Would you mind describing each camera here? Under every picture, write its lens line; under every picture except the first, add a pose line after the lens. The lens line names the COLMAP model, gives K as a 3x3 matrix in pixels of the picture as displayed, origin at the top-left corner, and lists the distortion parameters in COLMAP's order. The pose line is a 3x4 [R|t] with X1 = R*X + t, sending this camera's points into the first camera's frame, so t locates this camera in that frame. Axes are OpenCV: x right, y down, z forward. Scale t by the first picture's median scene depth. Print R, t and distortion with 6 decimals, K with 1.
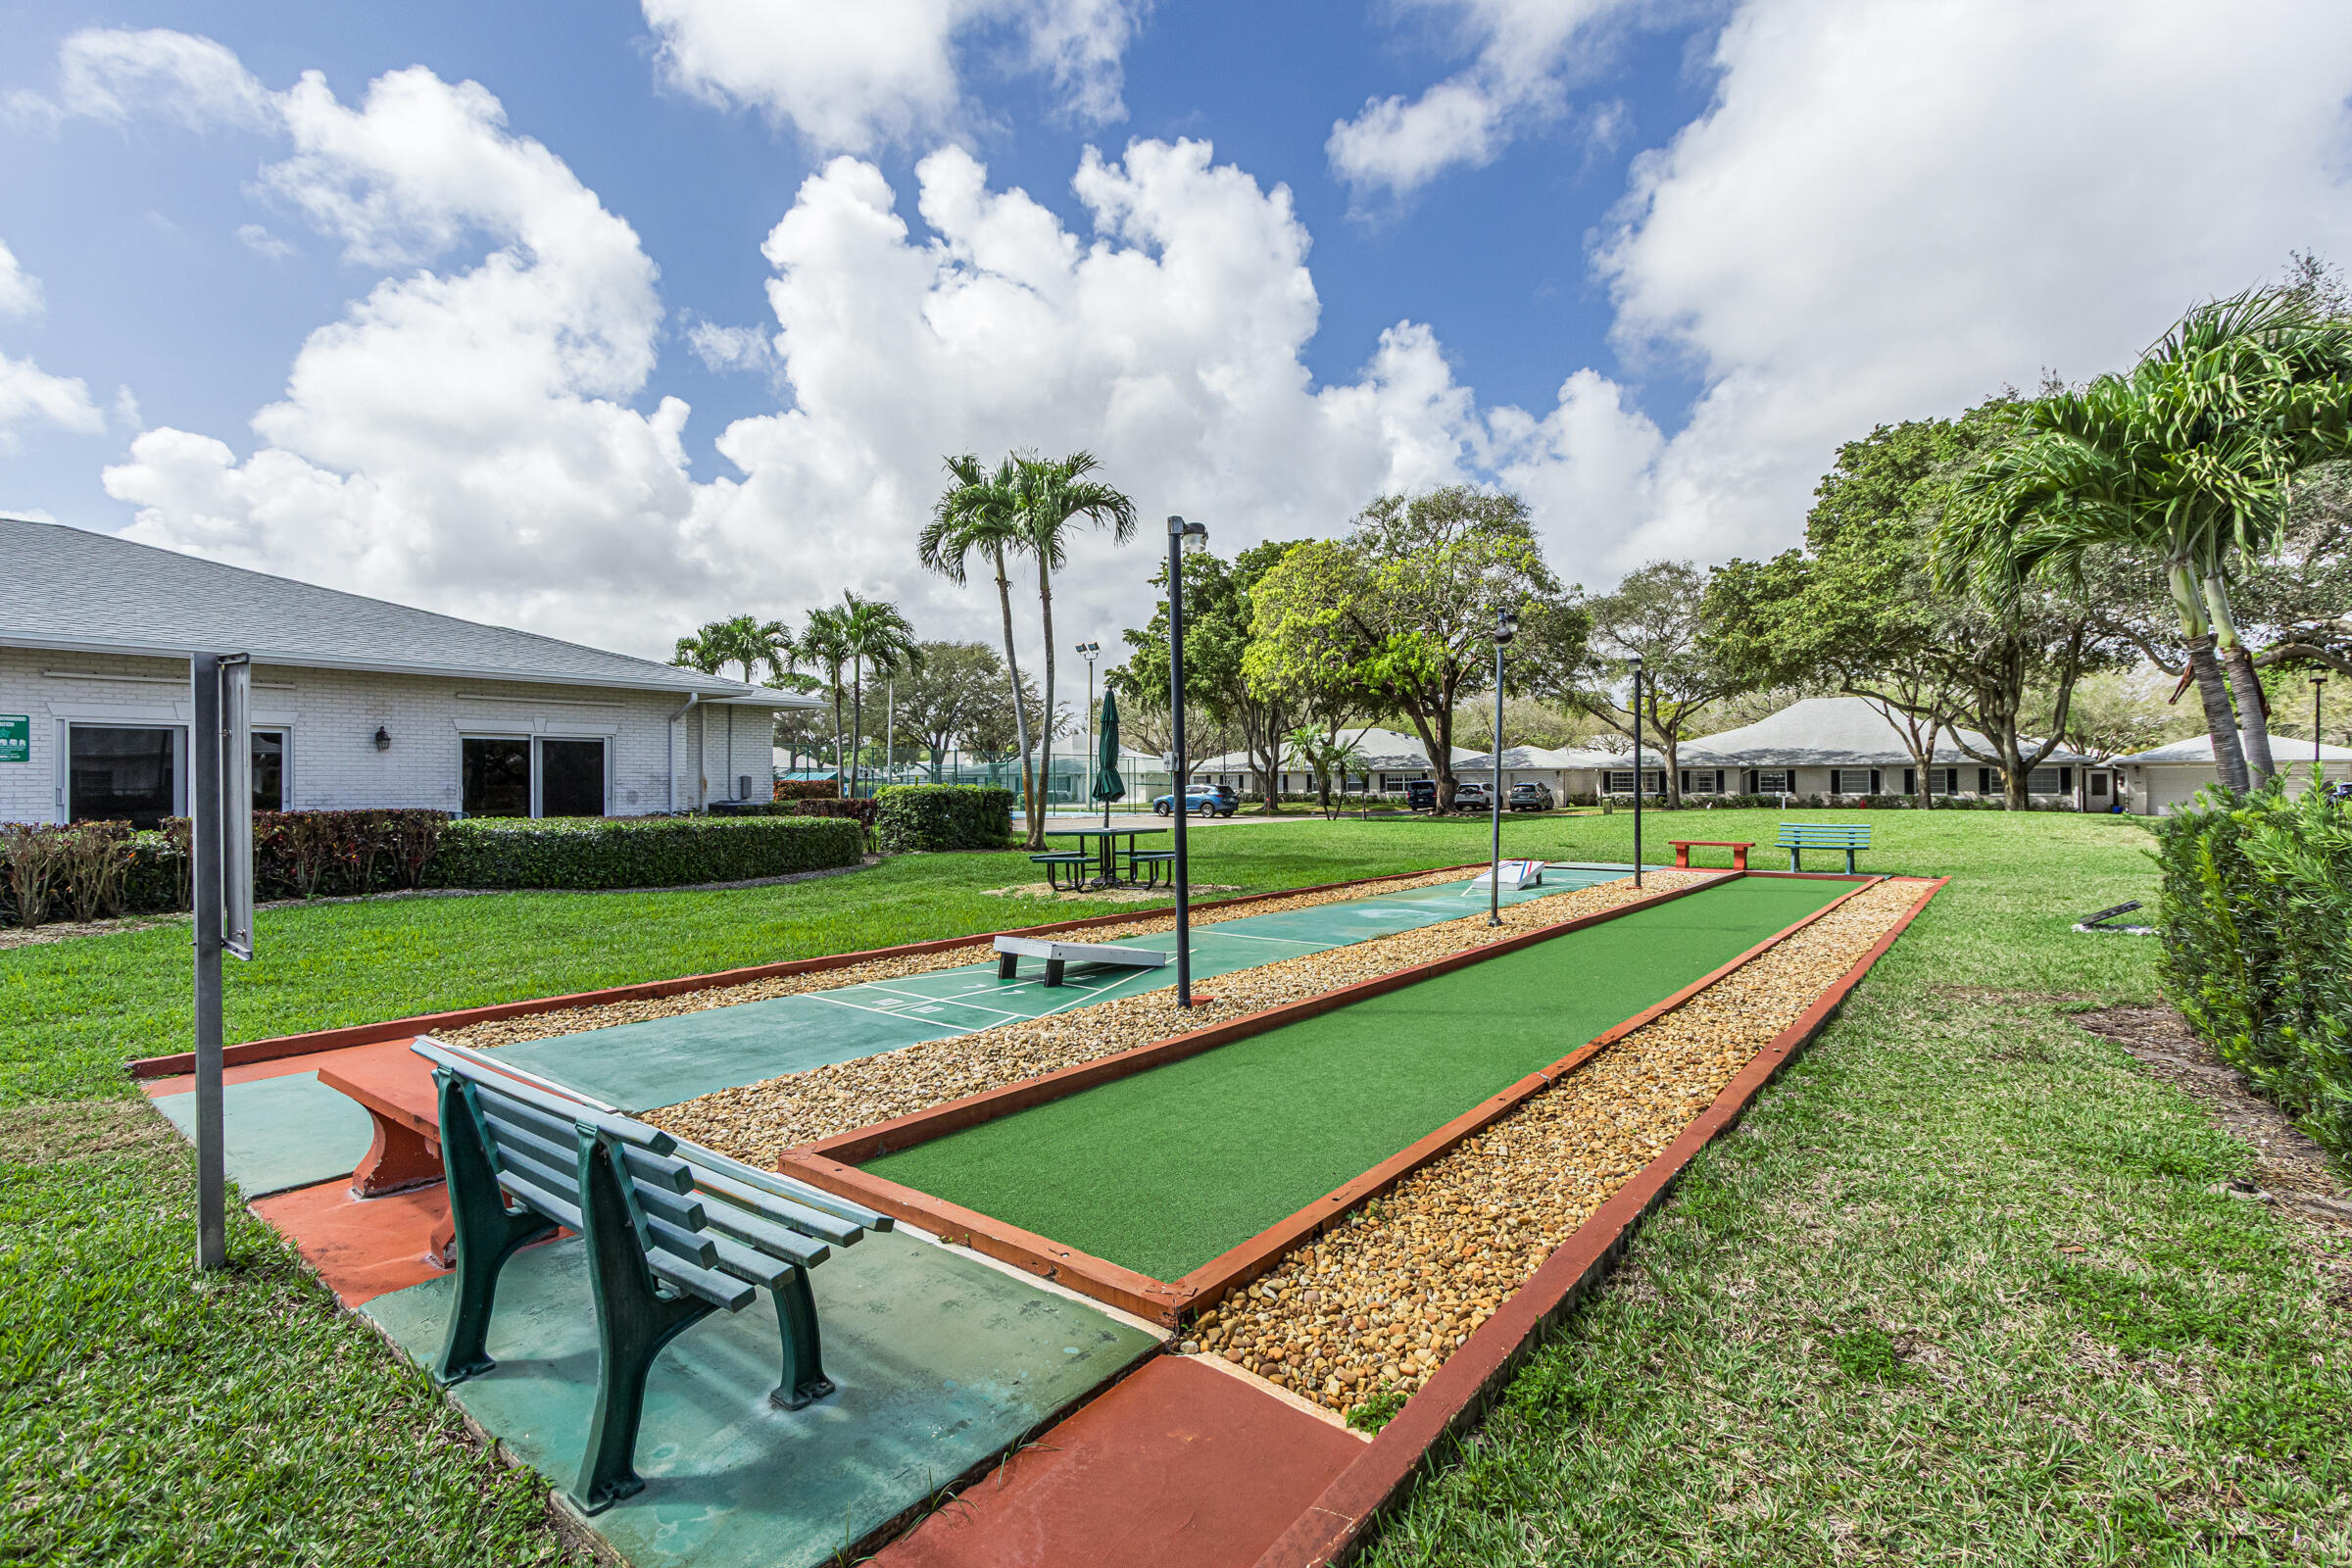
lens RADIAL K [[1072.6, 0, 1176.0], [0, 1072.6, 784.0], [0, 0, 1]] dist [0.000046, 0.000006]
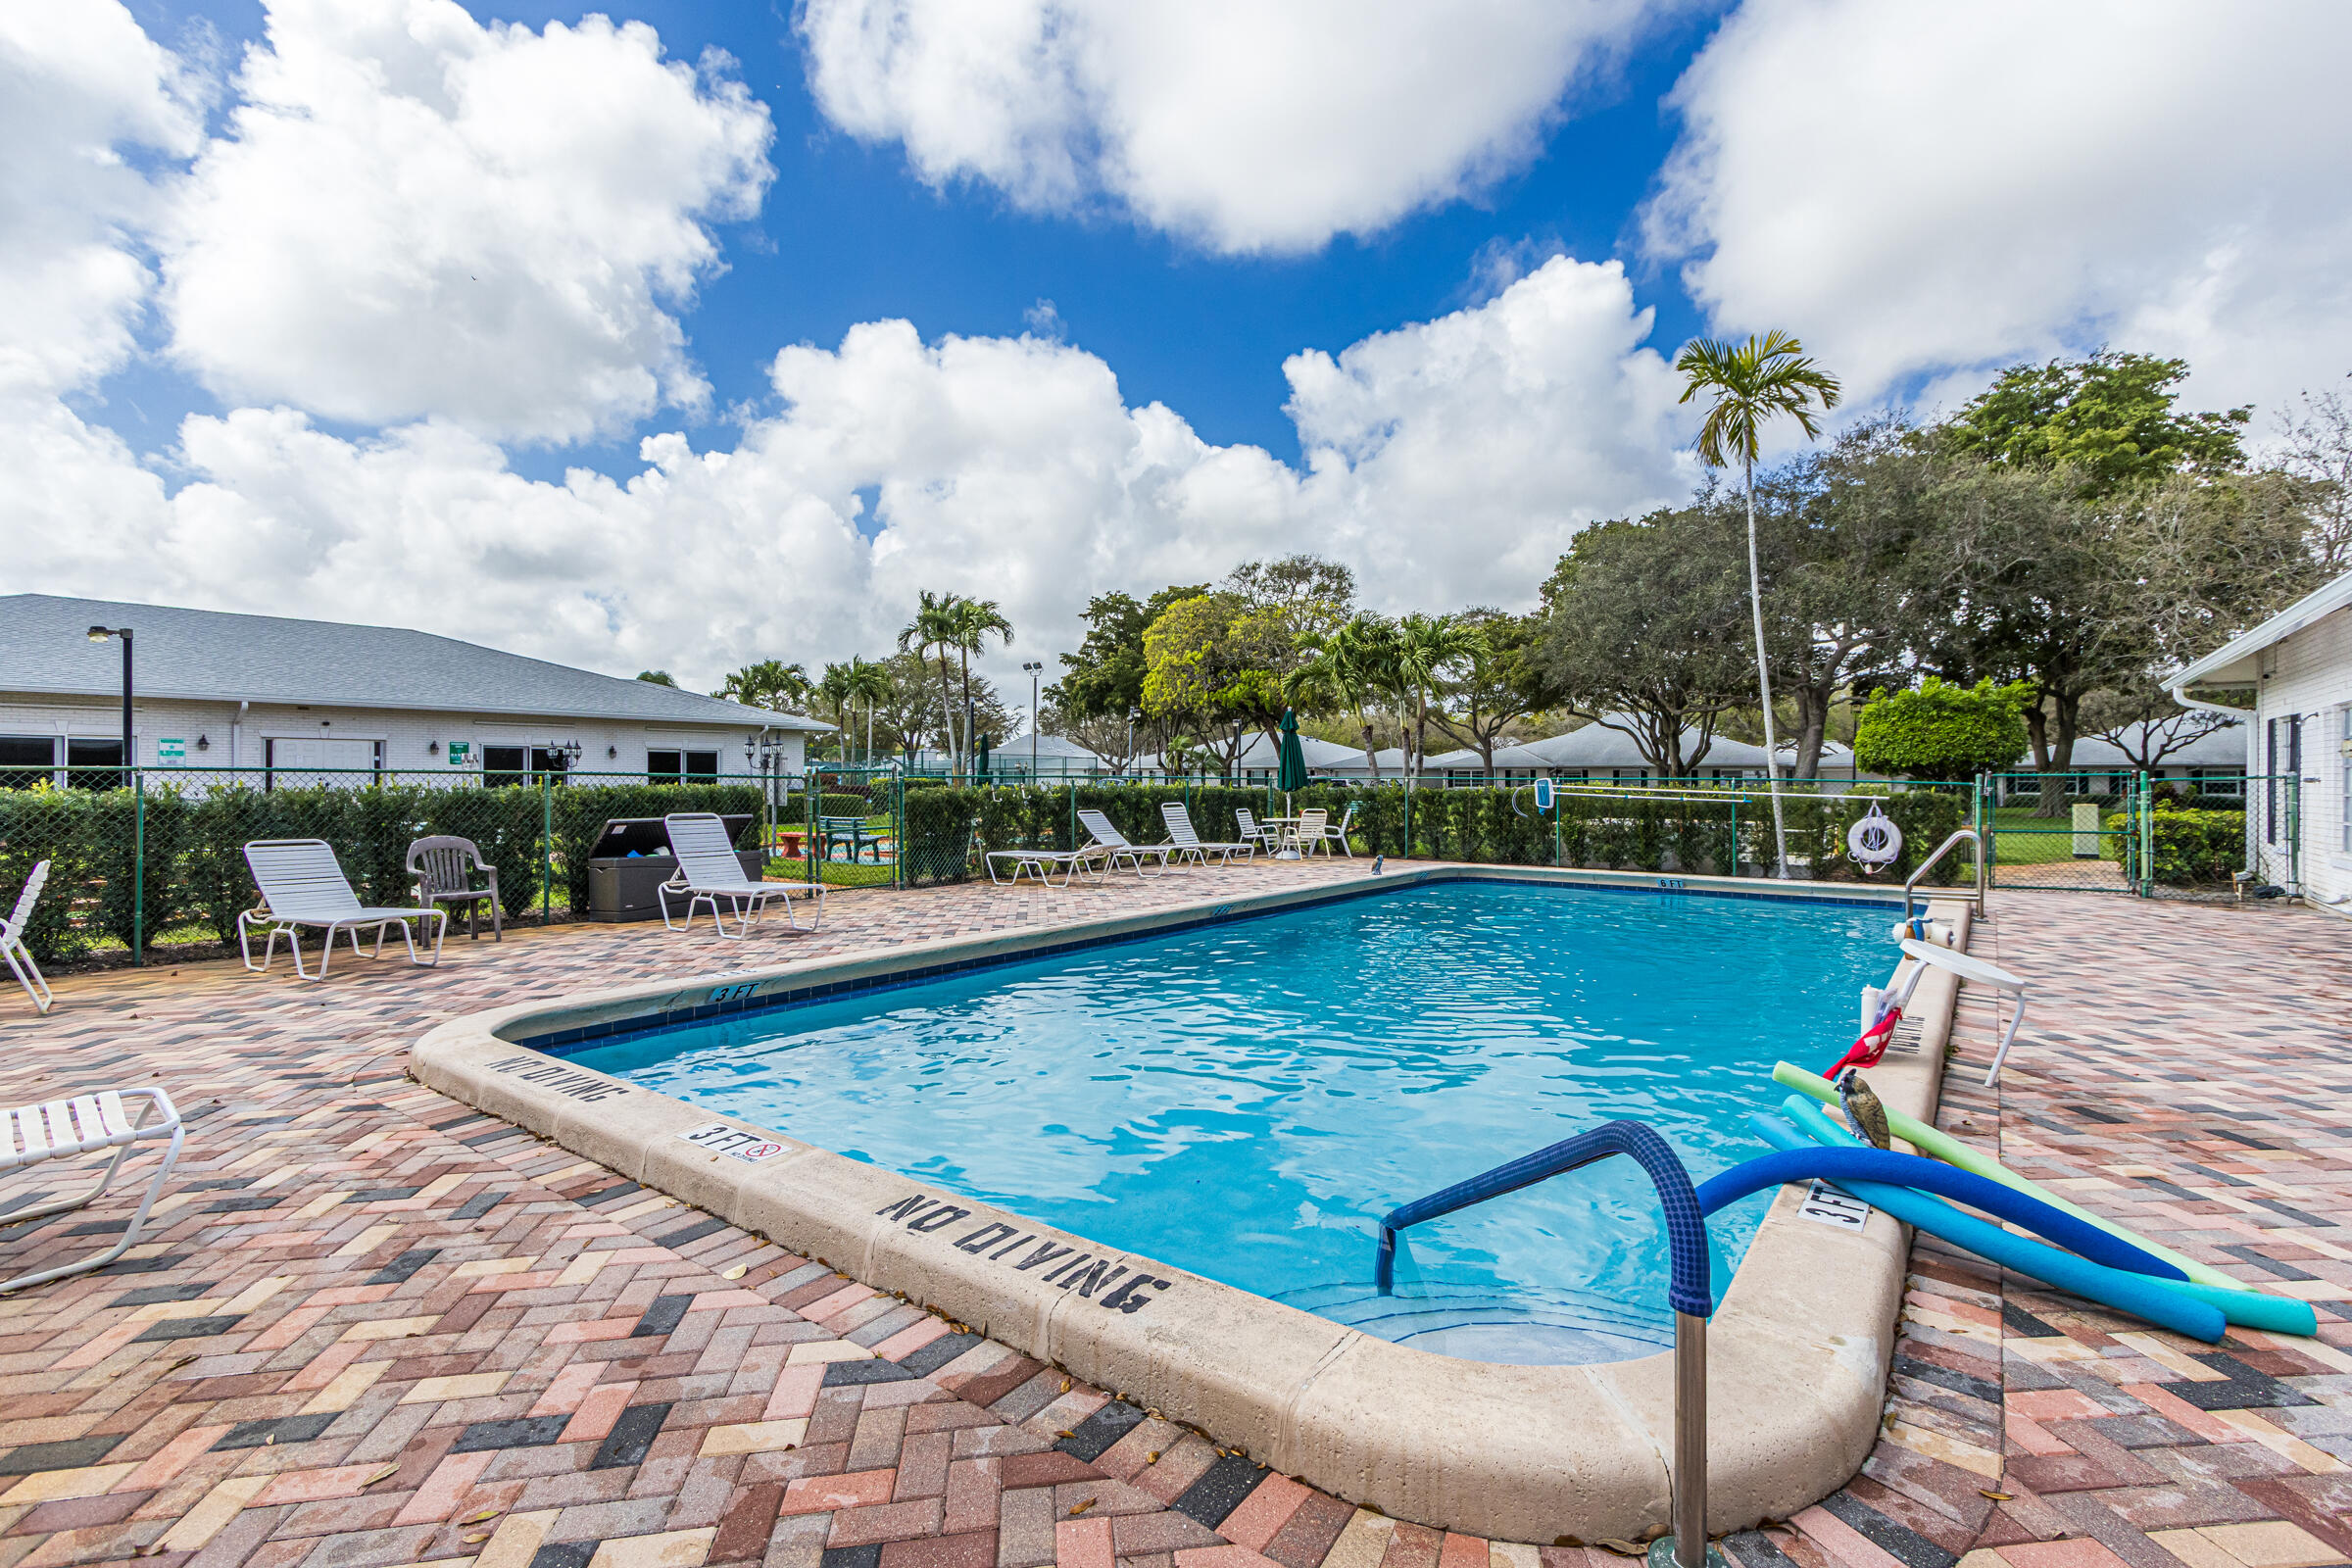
lens RADIAL K [[1072.6, 0, 1176.0], [0, 1072.6, 784.0], [0, 0, 1]] dist [0.000046, 0.000006]
pose [[0.999713, 0.006967, 0.022930, 0.073940], [-0.007135, 0.999948, 0.007240, -0.002323], [-0.022878, -0.007401, 0.999711, -0.320015]]
